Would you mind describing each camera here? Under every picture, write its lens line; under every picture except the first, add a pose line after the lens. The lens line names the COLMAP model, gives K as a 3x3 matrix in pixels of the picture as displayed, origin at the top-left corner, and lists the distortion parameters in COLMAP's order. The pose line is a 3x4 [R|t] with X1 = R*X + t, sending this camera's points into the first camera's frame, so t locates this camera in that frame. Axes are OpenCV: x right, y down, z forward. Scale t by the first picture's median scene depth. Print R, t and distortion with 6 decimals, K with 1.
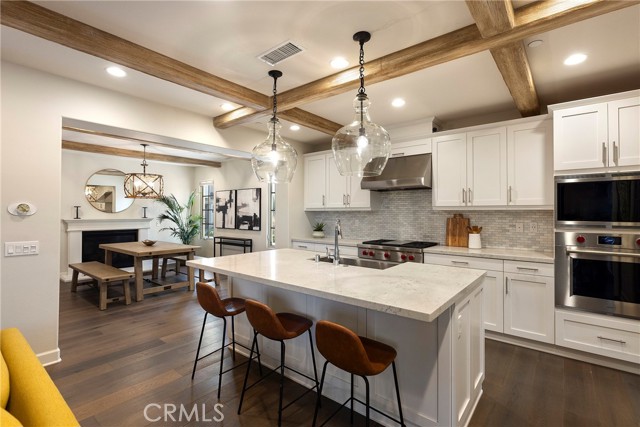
lens RADIAL K [[298.5, 0, 318.7], [0, 298.5, 209.8], [0, 0, 1]] dist [-0.005446, -0.000170]
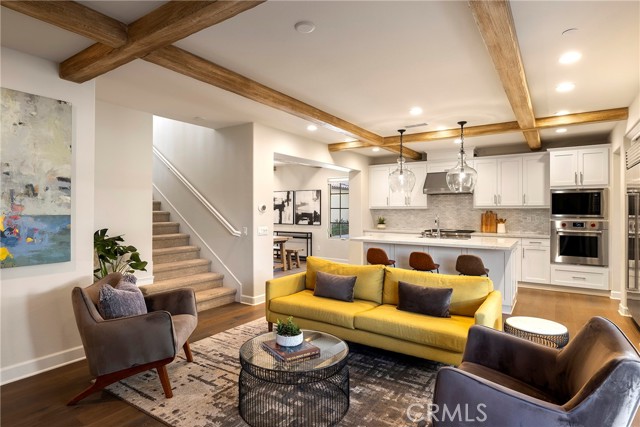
lens RADIAL K [[348.1, 0, 320.3], [0, 348.1, 207.9], [0, 0, 1]] dist [0.005387, 0.000239]
pose [[0.995000, -0.000279, 0.099878, -0.401355], [0.000114, 0.999999, 0.001656, -0.002965], [-0.099878, -0.001637, 0.994998, -0.480336]]
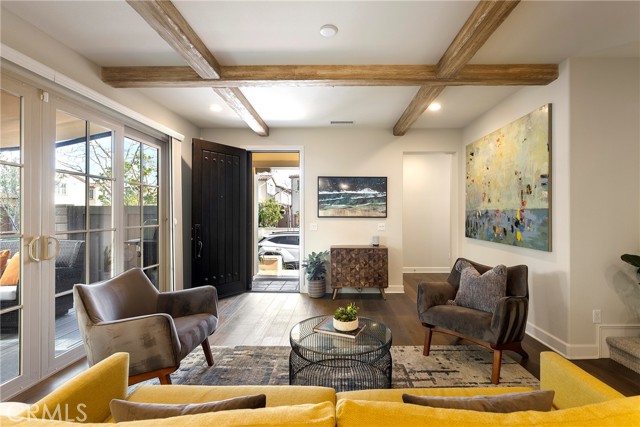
lens RADIAL K [[307.7, 0, 326.9], [0, 307.7, 214.2], [0, 0, 1]] dist [-0.002328, -0.000077]
pose [[-0.780020, -0.003019, -0.625747, -0.119015], [0.004683, 0.999932, -0.010662, 0.023059], [0.625737, -0.011248, -0.779953, 0.282917]]
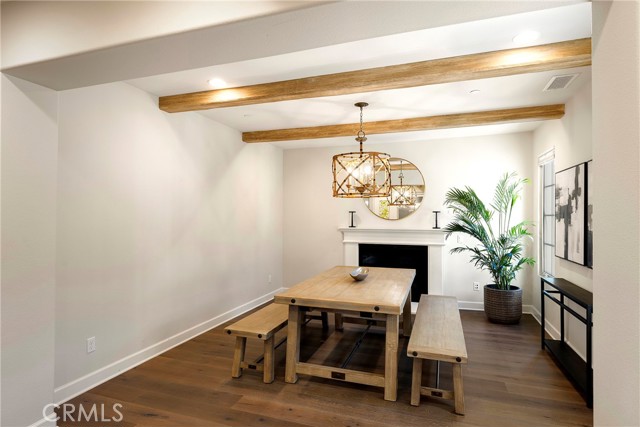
lens RADIAL K [[346.9, 0, 320.0], [0, 346.9, 213.5], [0, 0, 1]] dist [0.004697, 0.000233]
pose [[0.346262, -0.006135, -0.938118, 0.020831], [0.006626, 0.999970, -0.004094, -0.003526], [0.938114, -0.004798, 0.346292, 0.689906]]
